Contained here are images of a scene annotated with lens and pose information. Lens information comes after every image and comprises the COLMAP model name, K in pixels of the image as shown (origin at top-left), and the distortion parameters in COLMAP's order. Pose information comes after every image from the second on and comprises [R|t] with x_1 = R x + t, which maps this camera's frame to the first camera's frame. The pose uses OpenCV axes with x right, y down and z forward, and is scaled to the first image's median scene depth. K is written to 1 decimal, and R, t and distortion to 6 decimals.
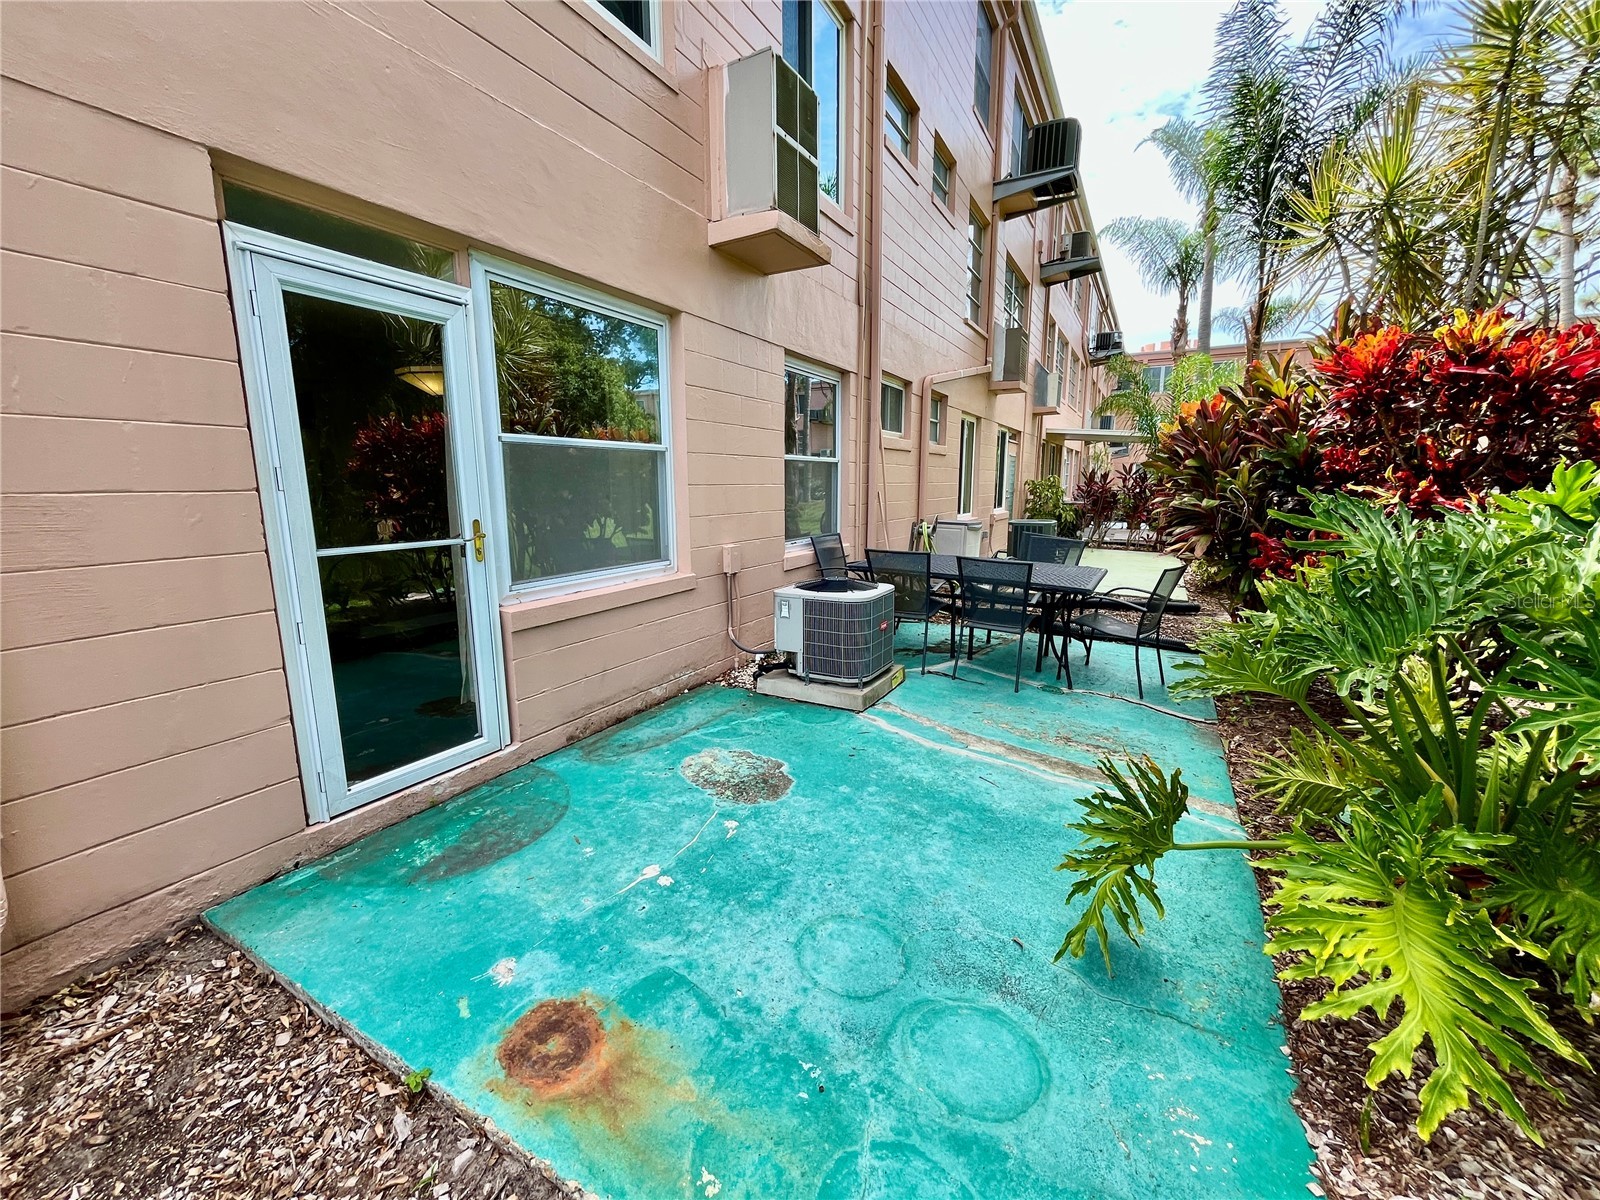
lens RADIAL K [[652.5, 0, 800.0], [0, 652.5, 600.0], [0, 0, 1]] dist [0.002004, 0.000106]
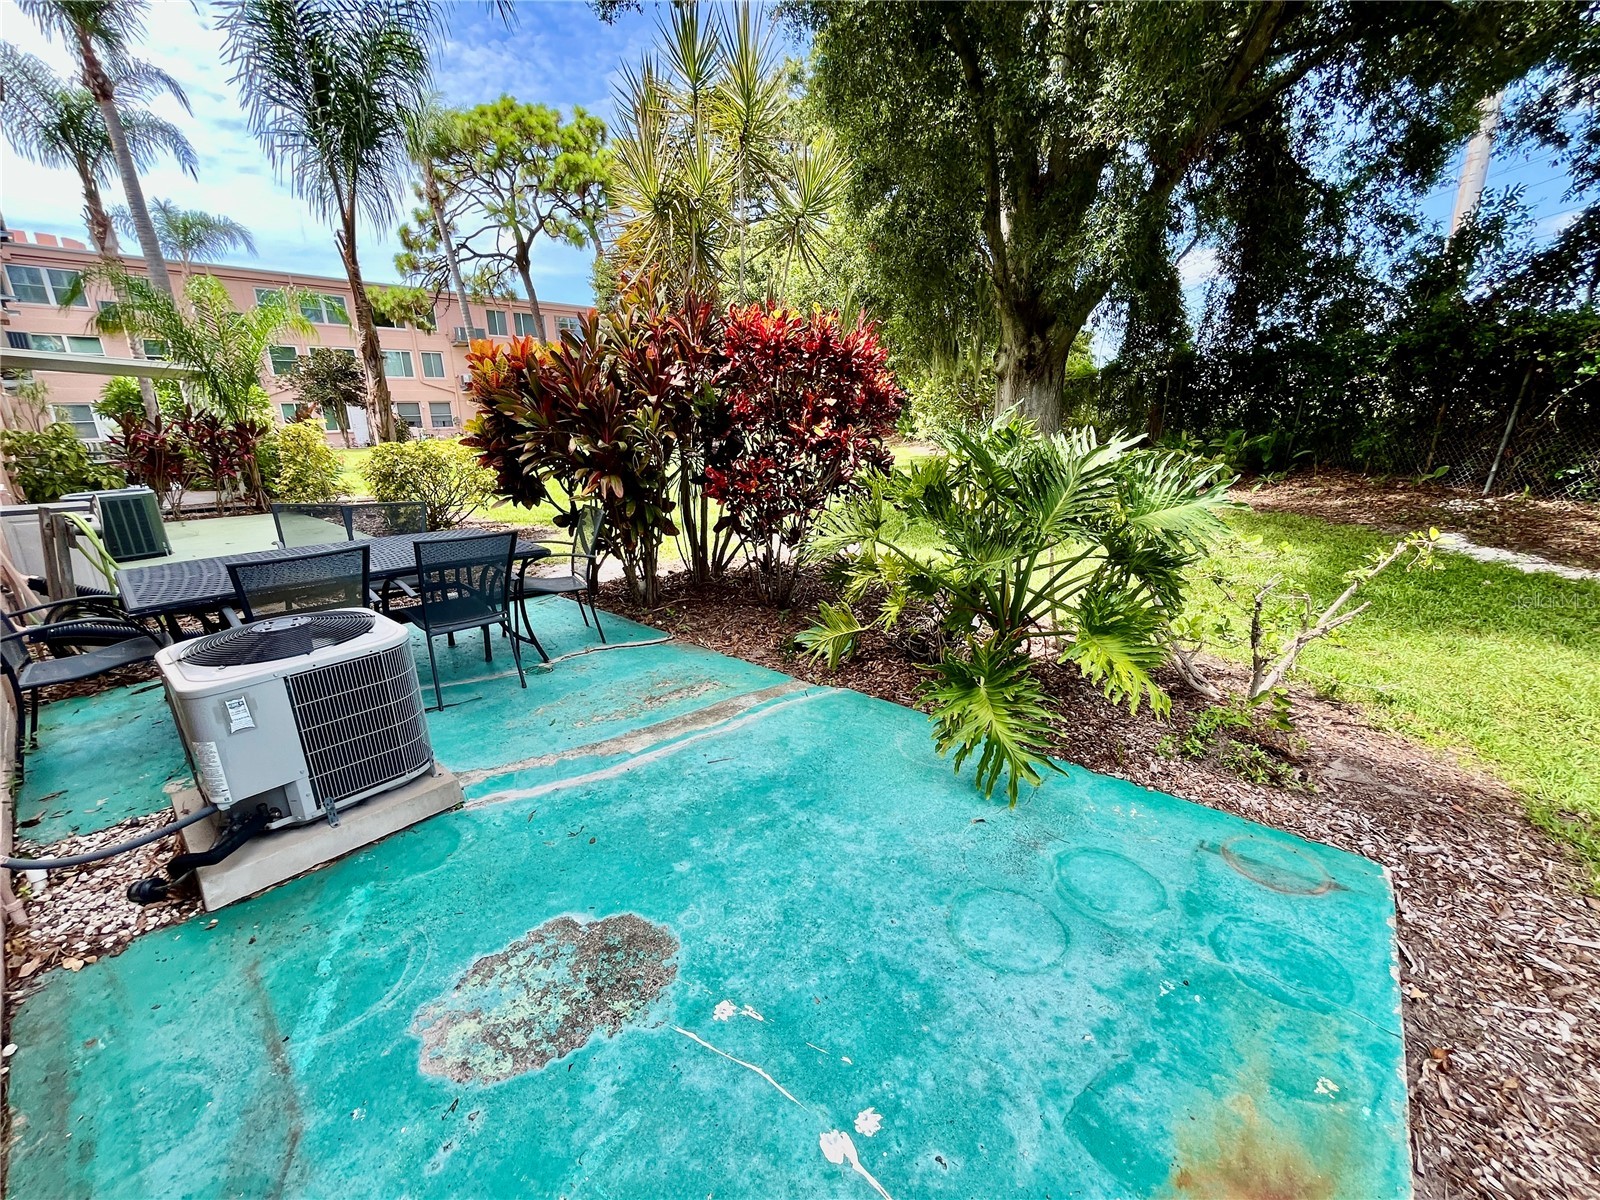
lens RADIAL K [[649.3, 0, 799.9], [0, 649.3, 596.2], [0, 0, 1]] dist [-0.001581, 0.000409]
pose [[0.208855, -0.271051, 0.939634, -0.434650], [0.194272, 0.953173, 0.231775, -0.119024], [-0.958456, 0.134137, 0.251732, 0.569597]]
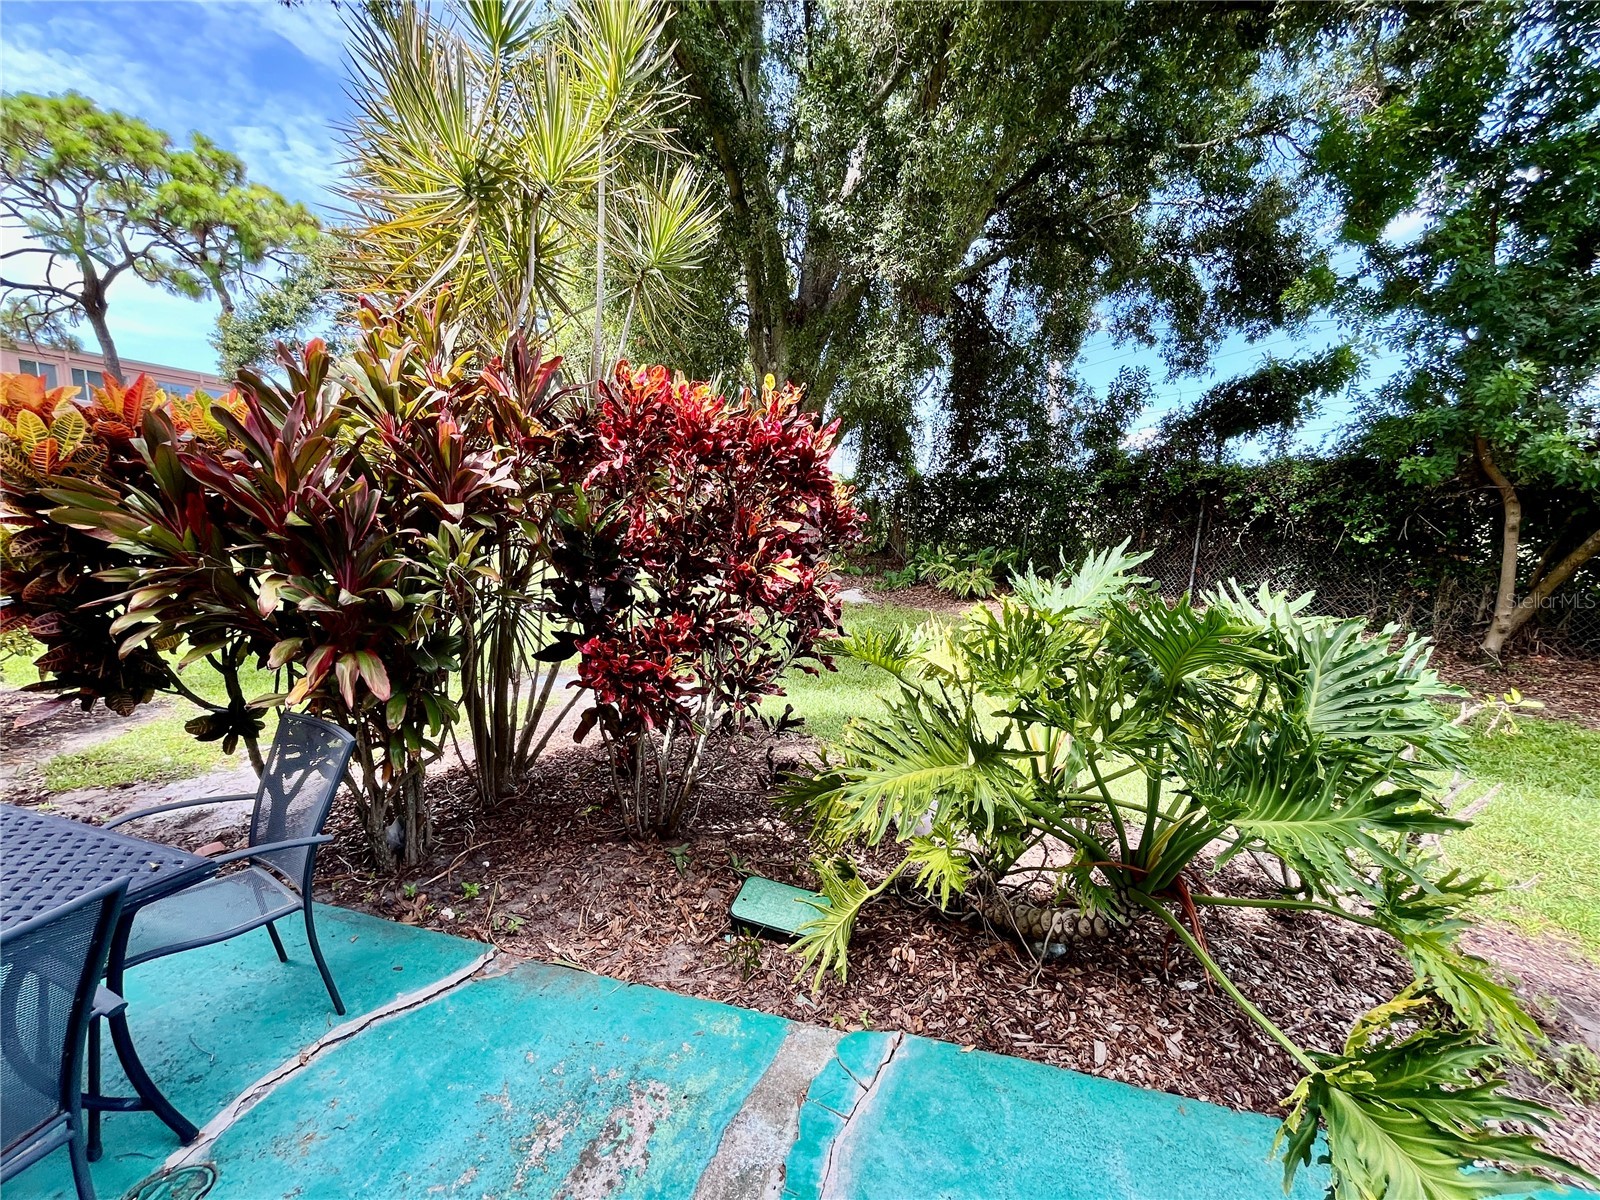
lens RADIAL K [[647.6, 0, 796.8], [0, 647.6, 597.8], [0, 0, 1]] dist [-0.002584, 0.000057]
pose [[-0.231306, -0.128337, 0.964379, 0.041647], [0.160652, 0.972614, 0.167965, -0.213750], [-0.959525, 0.193781, -0.204354, 0.919838]]
